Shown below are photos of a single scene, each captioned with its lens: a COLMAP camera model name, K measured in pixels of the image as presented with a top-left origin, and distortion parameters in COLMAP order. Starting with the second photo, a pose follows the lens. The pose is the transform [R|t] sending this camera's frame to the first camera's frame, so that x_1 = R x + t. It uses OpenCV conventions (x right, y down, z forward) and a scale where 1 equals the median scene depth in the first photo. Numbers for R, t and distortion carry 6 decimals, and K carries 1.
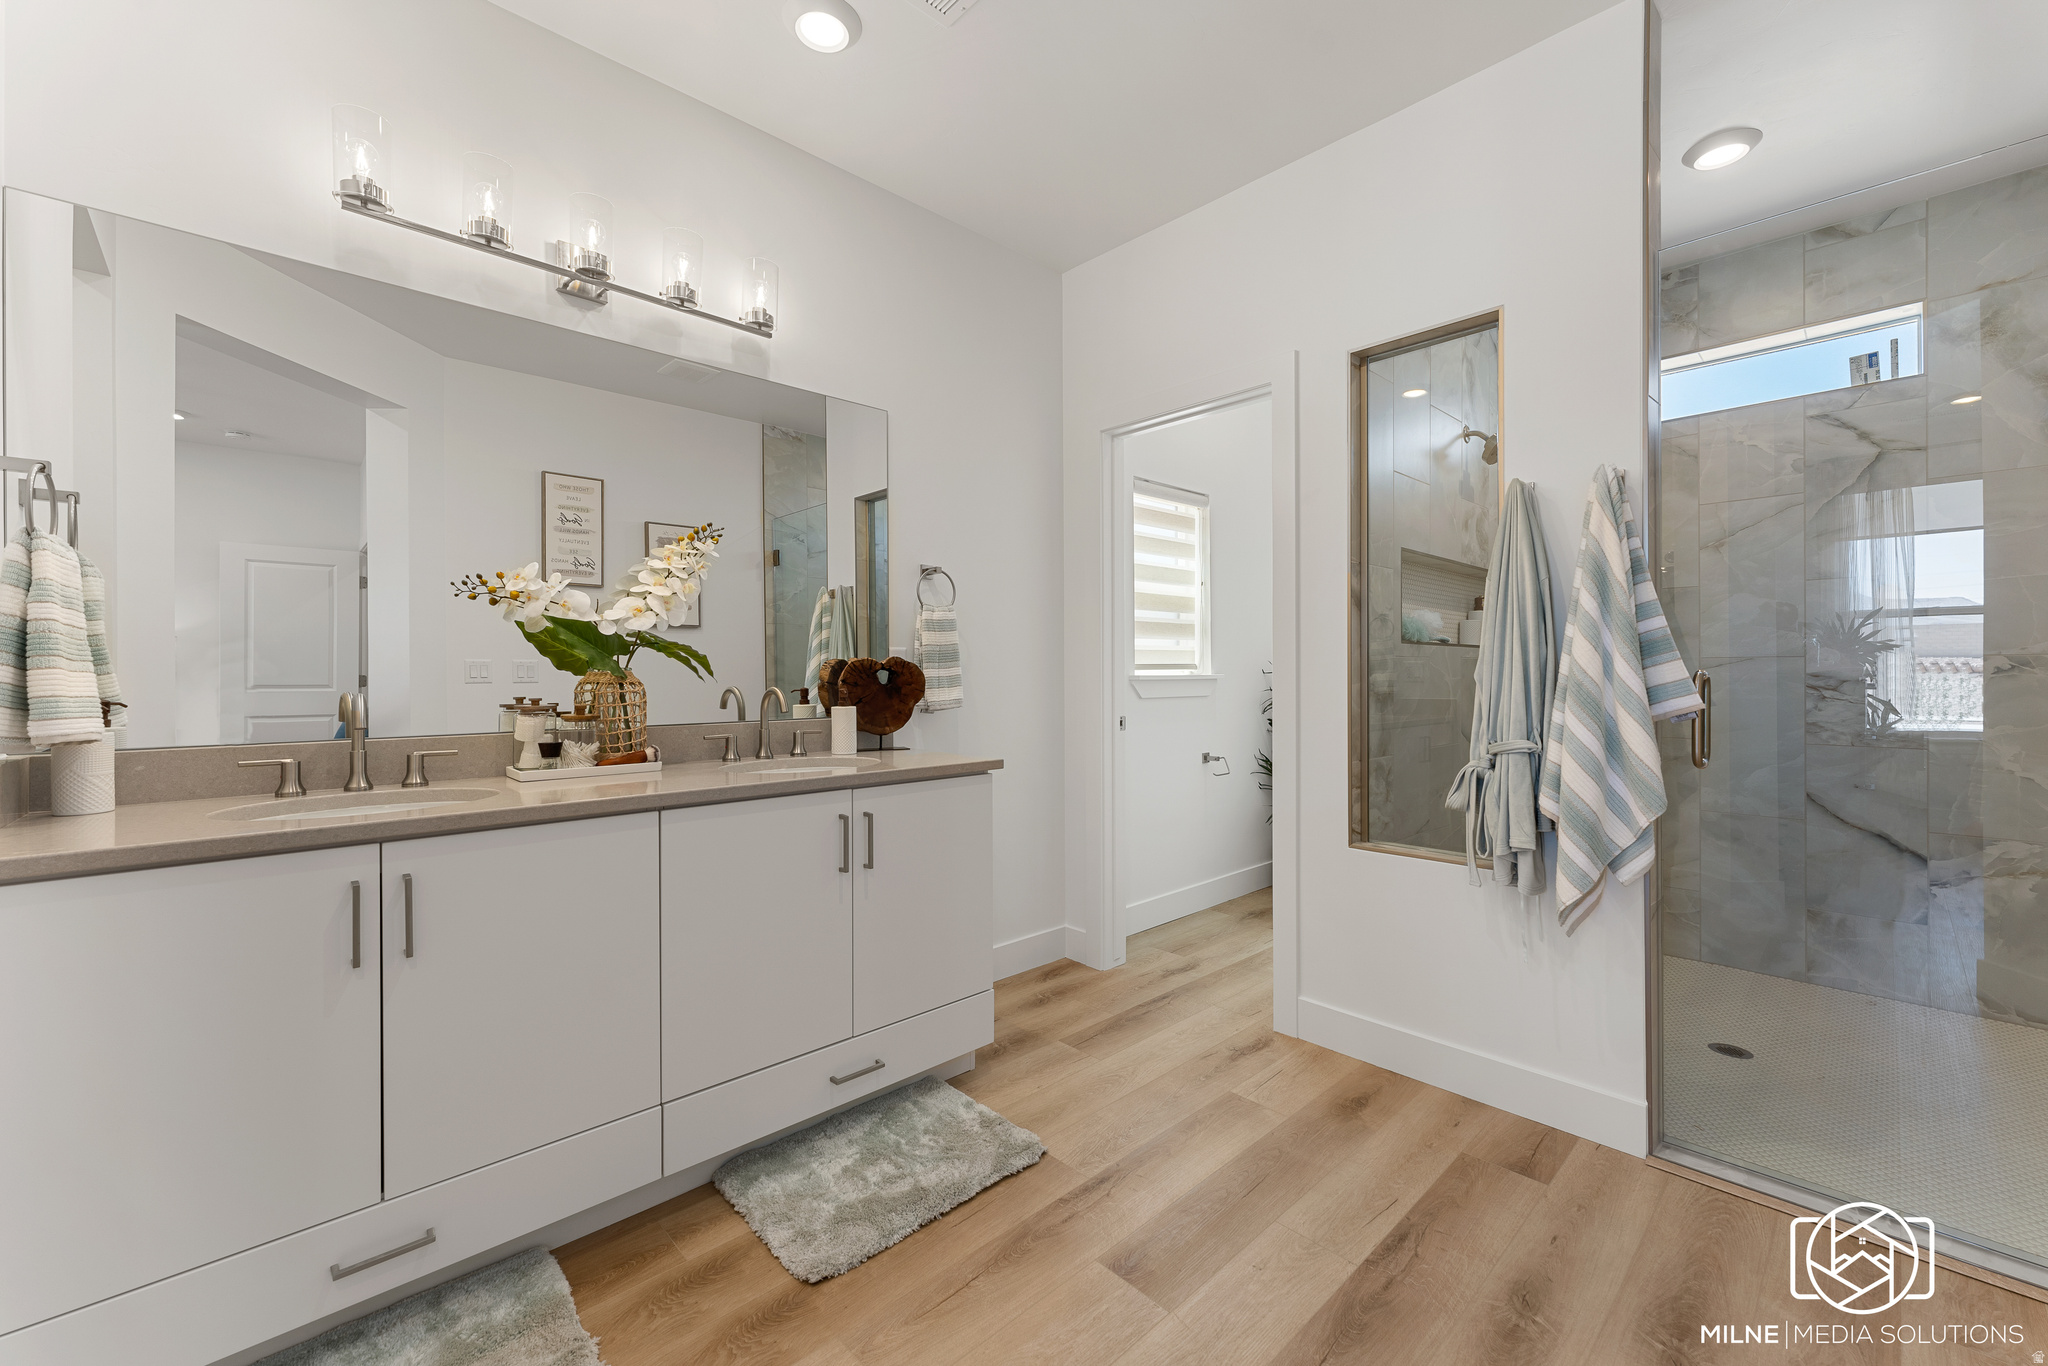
lens RADIAL K [[826.9, 0, 1020.1], [0, 826.9, 676.5], [0, 0, 1]] dist [0.001130, -0.000193]
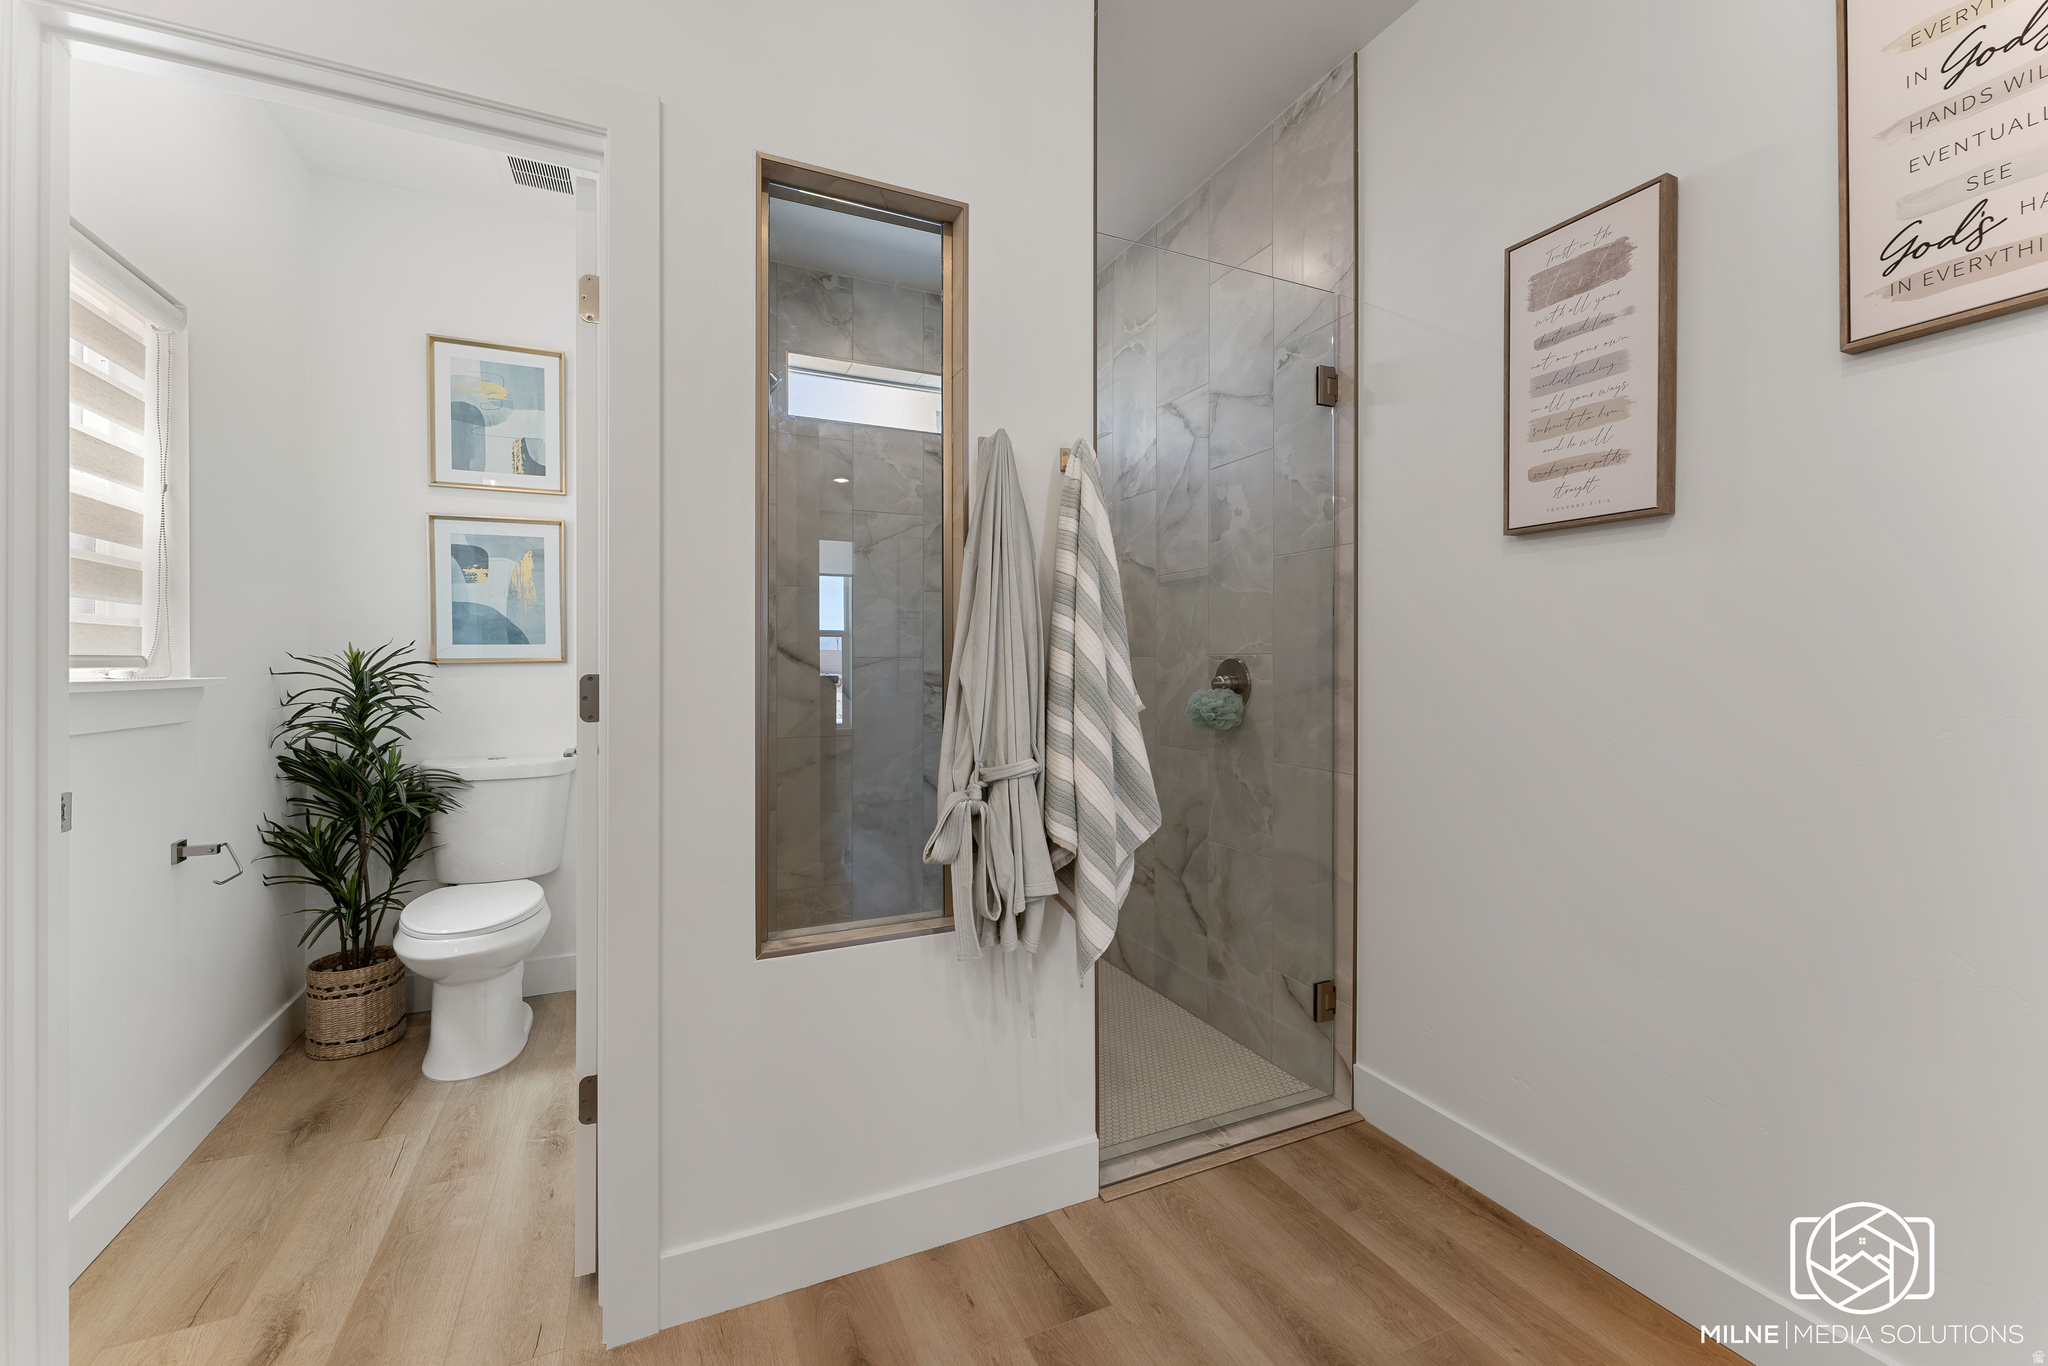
lens RADIAL K [[826.9, 0, 1024.2], [0, 826.9, 664.2], [0, 0, 1]] dist [0.001130, -0.000193]
pose [[0.317836, 0.005171, 0.948132, -0.119550], [0.005974, 0.999954, -0.007456, -0.006232], [-0.948127, 0.008034, 0.317791, 0.601329]]
